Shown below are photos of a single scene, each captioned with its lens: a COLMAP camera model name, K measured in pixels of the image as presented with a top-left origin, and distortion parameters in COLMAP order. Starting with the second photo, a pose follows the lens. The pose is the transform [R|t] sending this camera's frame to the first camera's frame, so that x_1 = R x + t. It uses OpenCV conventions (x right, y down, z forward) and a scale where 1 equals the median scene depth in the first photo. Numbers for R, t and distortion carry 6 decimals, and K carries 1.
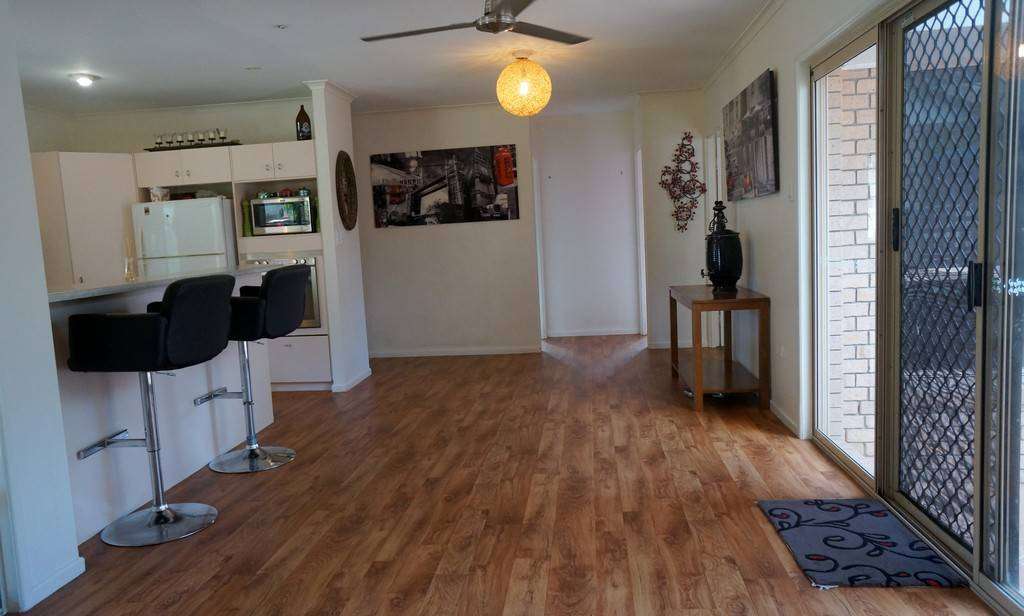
lens RADIAL K [[735.8, 0, 512.0], [0, 735.8, 308.0], [0, 0, 1]] dist [0.002313, 0.004196]
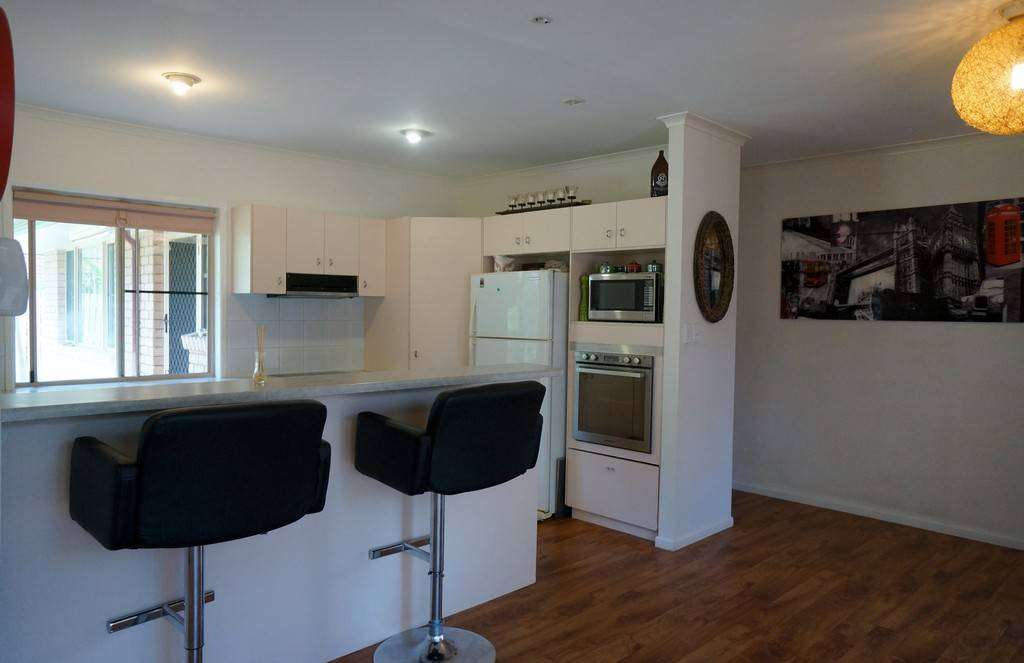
lens RADIAL K [[724.1, 0, 512.0], [0, 724.1, 331.5], [0, 0, 1]] dist [-0.092834, 0.176874]
pose [[0.774891, 0.087528, -0.626005, 0.064732], [-0.125431, 0.991964, -0.016567, -0.063437], [0.619524, 0.091358, 0.779643, 0.354638]]
